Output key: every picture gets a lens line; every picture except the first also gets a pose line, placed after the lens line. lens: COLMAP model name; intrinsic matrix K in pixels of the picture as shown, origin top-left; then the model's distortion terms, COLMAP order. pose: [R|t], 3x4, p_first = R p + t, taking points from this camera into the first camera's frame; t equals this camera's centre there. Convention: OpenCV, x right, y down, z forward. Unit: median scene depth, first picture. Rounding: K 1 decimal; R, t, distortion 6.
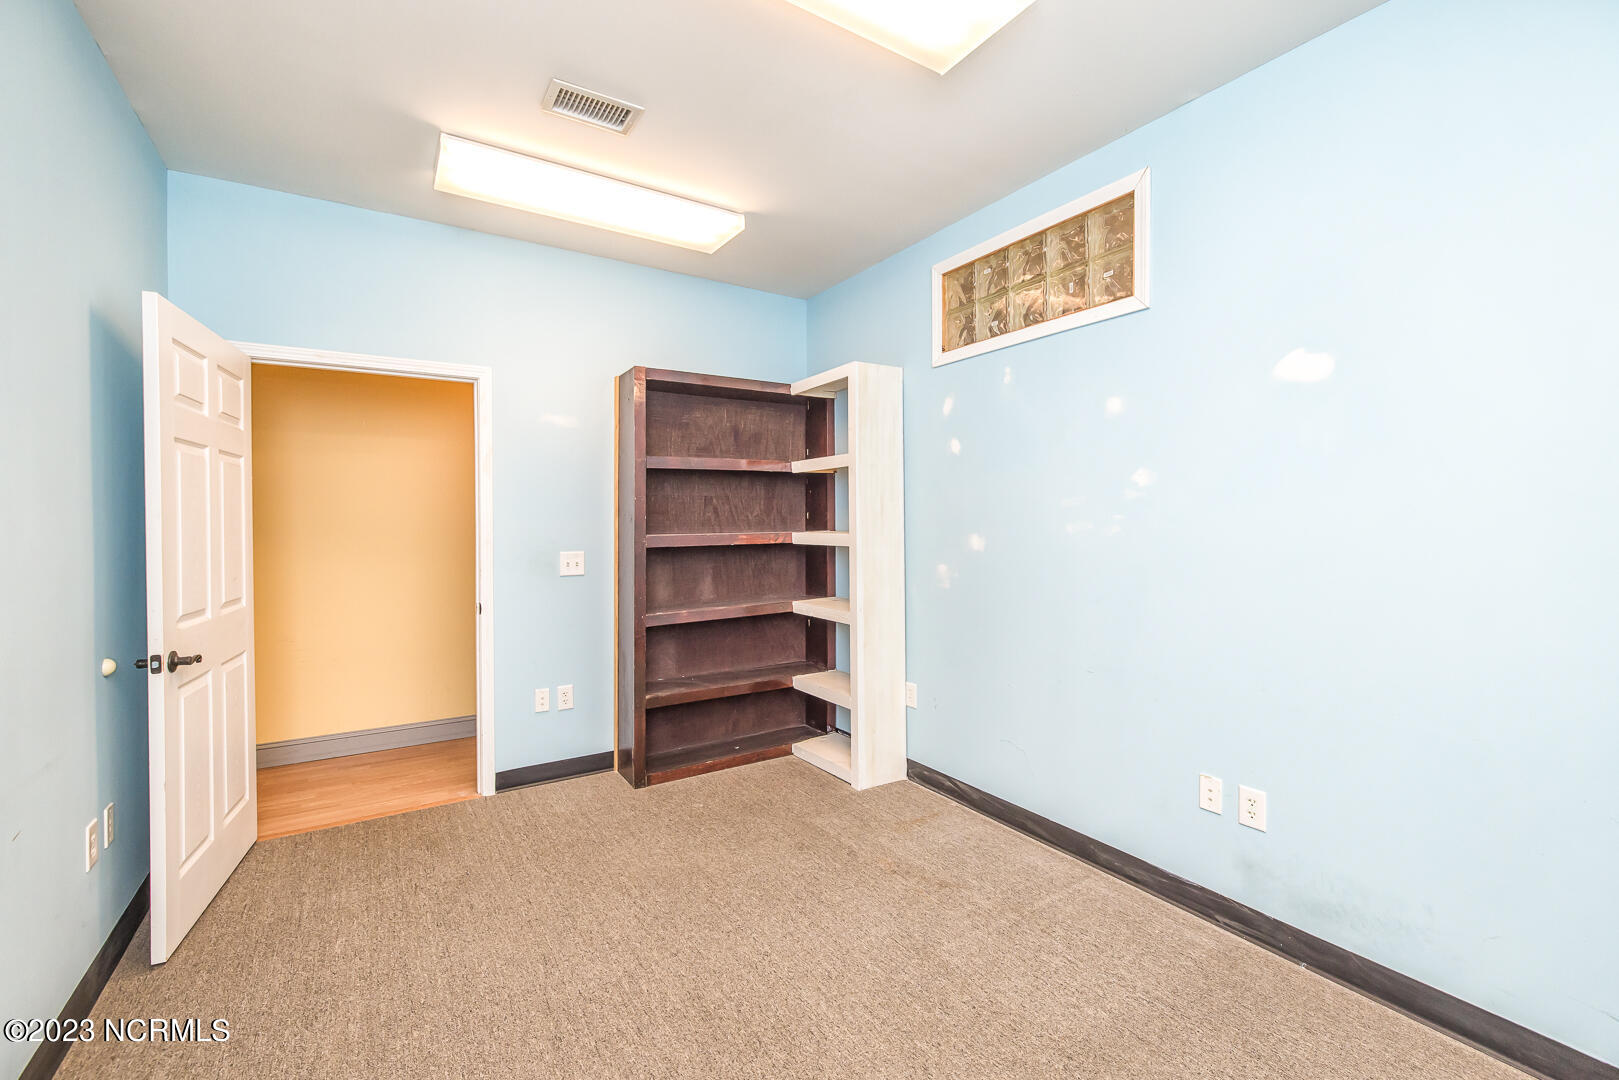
lens RADIAL K [[670.4, 0, 804.6], [0, 670.4, 534.8], [0, 0, 1]] dist [-0.001744, 0.000406]
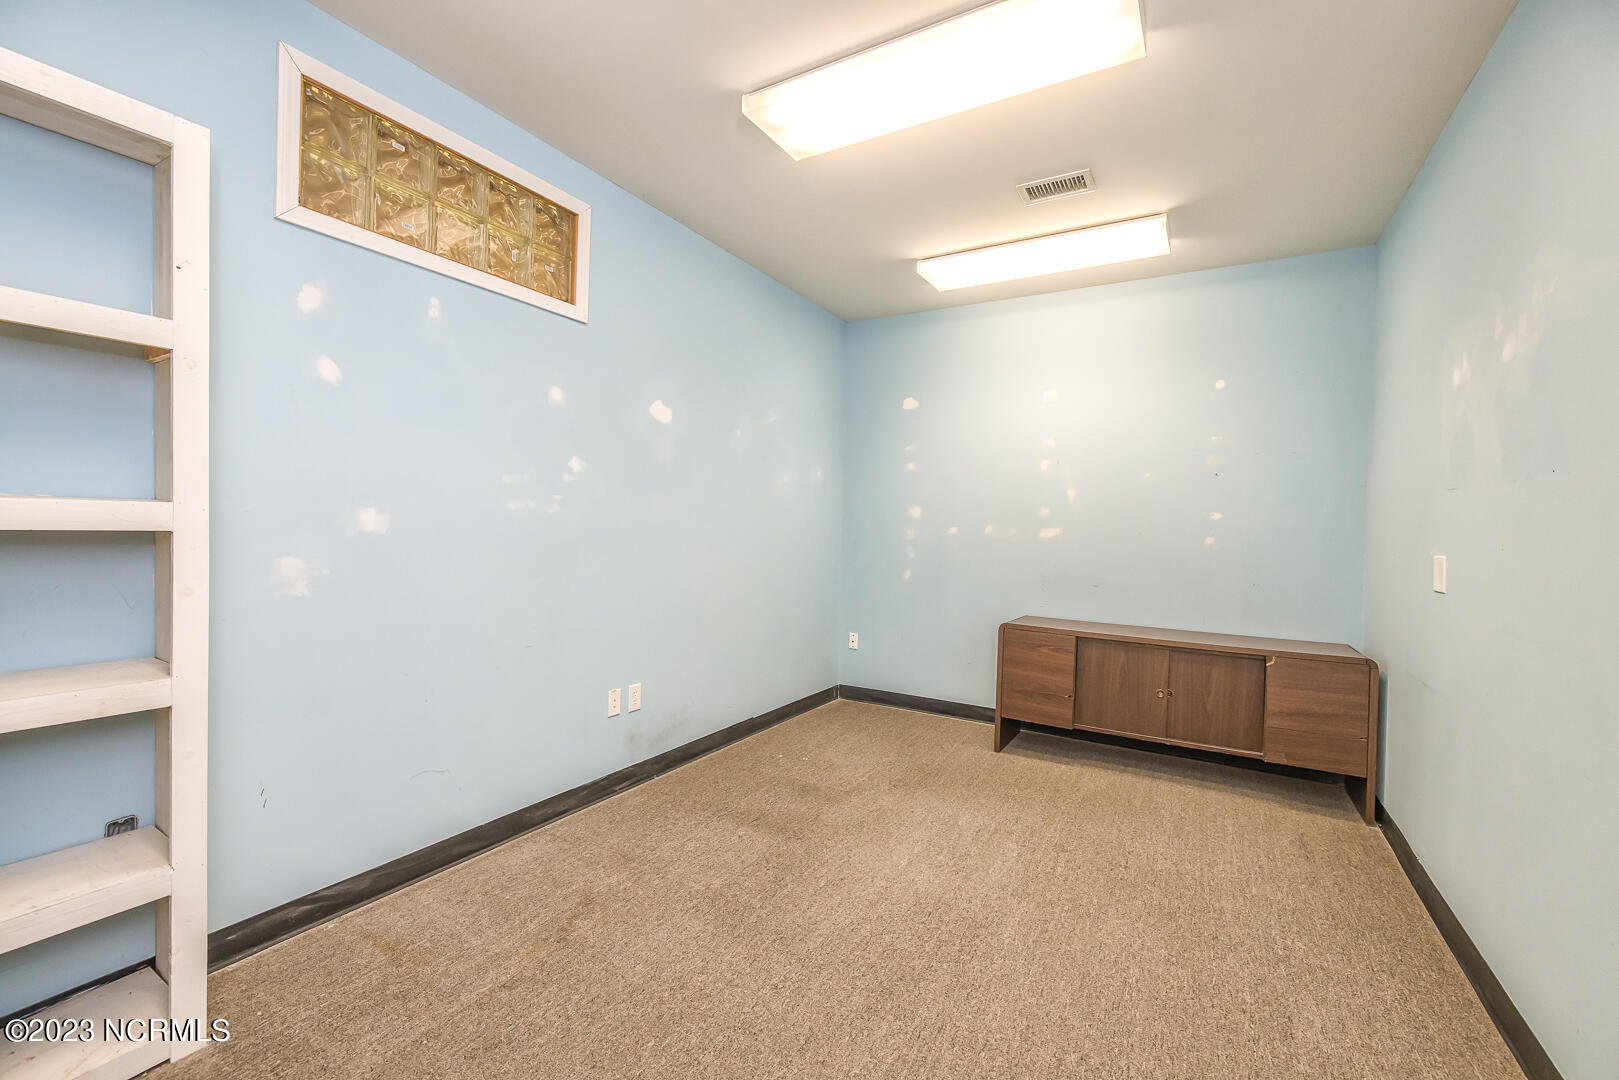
lens RADIAL K [[670.4, 0, 806.4], [0, 670.4, 535.2], [0, 0, 1]] dist [-0.001744, 0.000406]
pose [[-0.439781, -0.025197, 0.897751, -0.711165], [-0.012161, 0.999682, 0.022101, 0.006914], [-0.898023, -0.001198, -0.439948, 1.124741]]
